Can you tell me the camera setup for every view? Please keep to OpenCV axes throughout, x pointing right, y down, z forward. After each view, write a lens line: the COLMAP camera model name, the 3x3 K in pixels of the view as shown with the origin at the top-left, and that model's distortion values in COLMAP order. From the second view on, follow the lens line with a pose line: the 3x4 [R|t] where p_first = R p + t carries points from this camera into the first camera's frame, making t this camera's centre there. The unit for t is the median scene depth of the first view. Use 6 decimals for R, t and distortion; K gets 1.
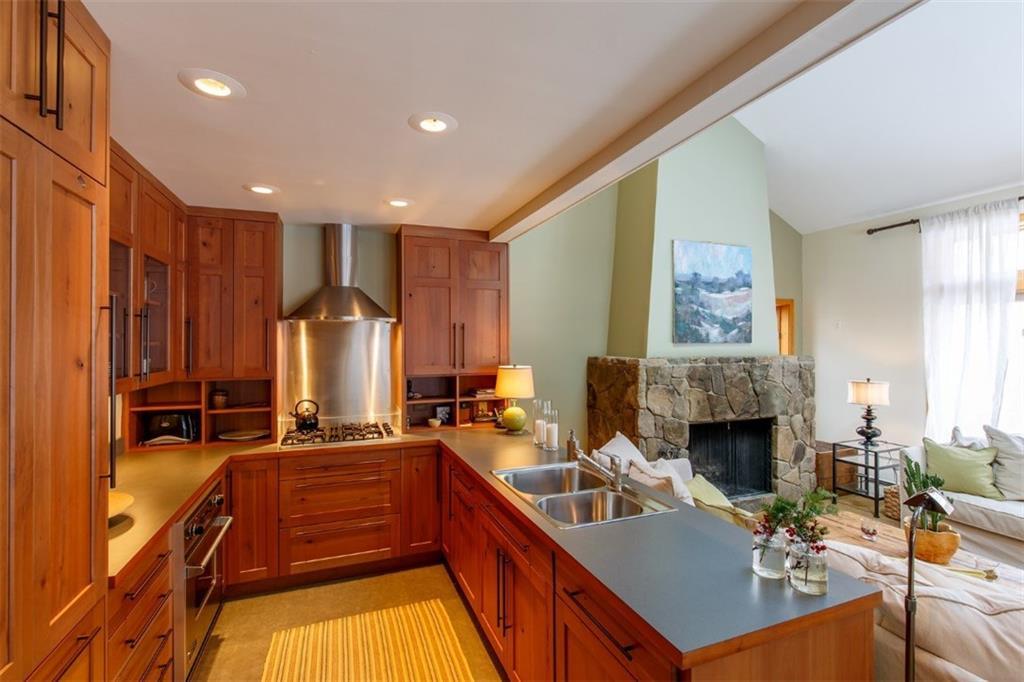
lens RADIAL K [[481.2, 0, 519.9], [0, 481.2, 343.8], [0, 0, 1]] dist [-0.002126, 0.002961]
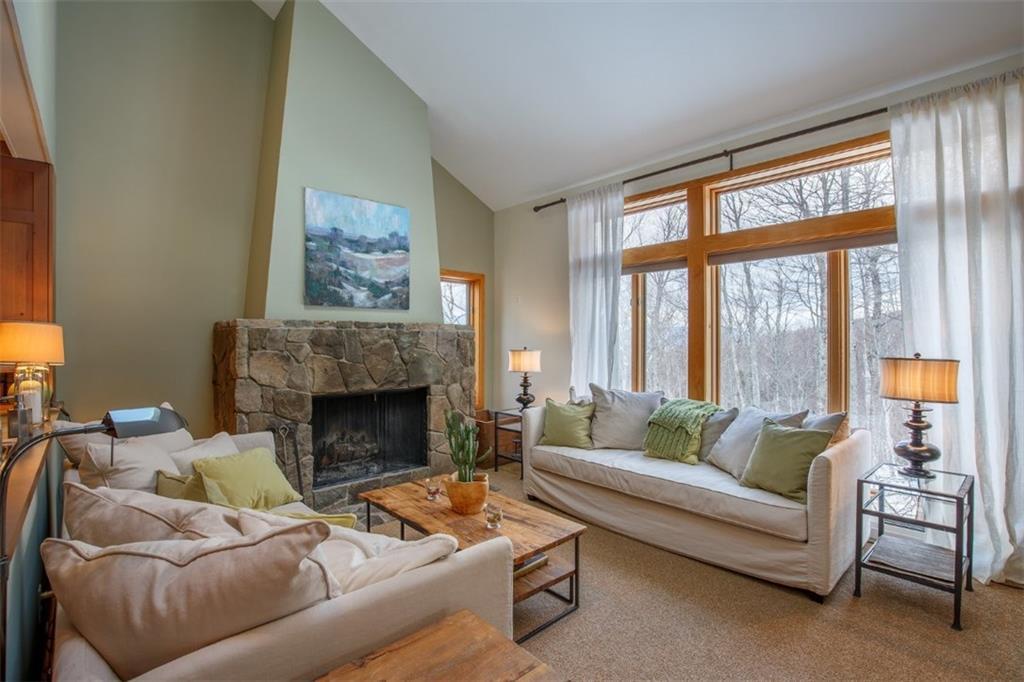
lens RADIAL K [[481.2, 0, 537.7], [0, 481.2, 340.1], [0, 0, 1]] dist [-0.002126, 0.002961]
pose [[0.925077, 0.003572, 0.379764, 0.372701], [-0.001812, 0.999986, -0.004992, 0.064913], [-0.379776, 0.003930, 0.925070, 0.029257]]
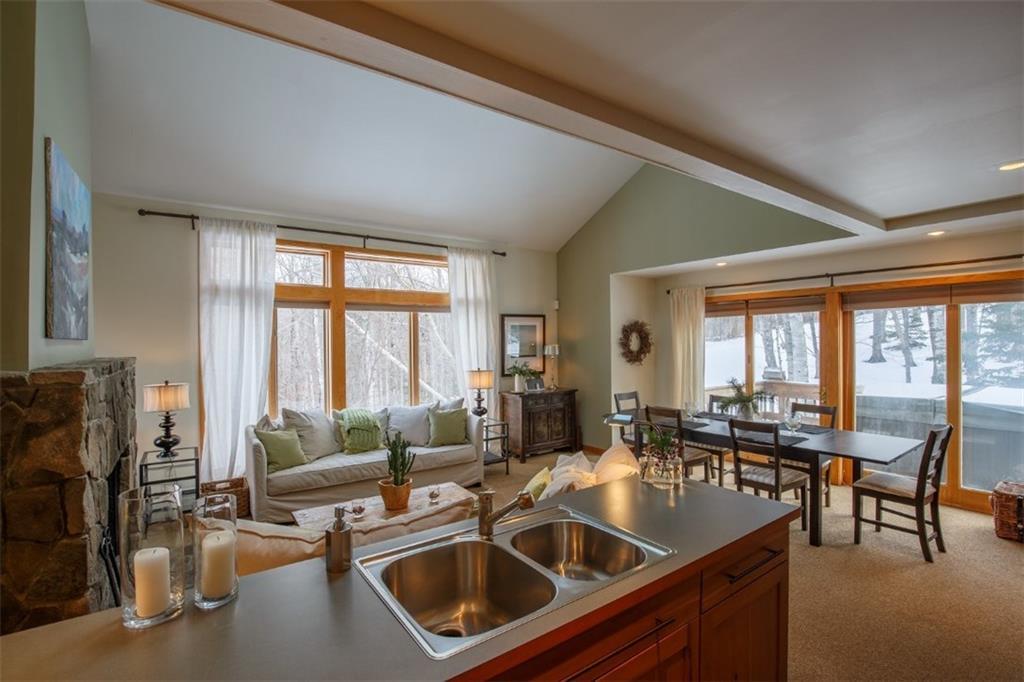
lens RADIAL K [[481.2, 0, 491.7], [0, 481.2, 342.8], [0, 0, 1]] dist [-0.002126, 0.002961]
pose [[-0.212981, -0.000040, 0.977056, -0.277798], [0.009396, 0.999954, 0.002089, 0.006127], [-0.977011, 0.009625, -0.212971, 0.635426]]
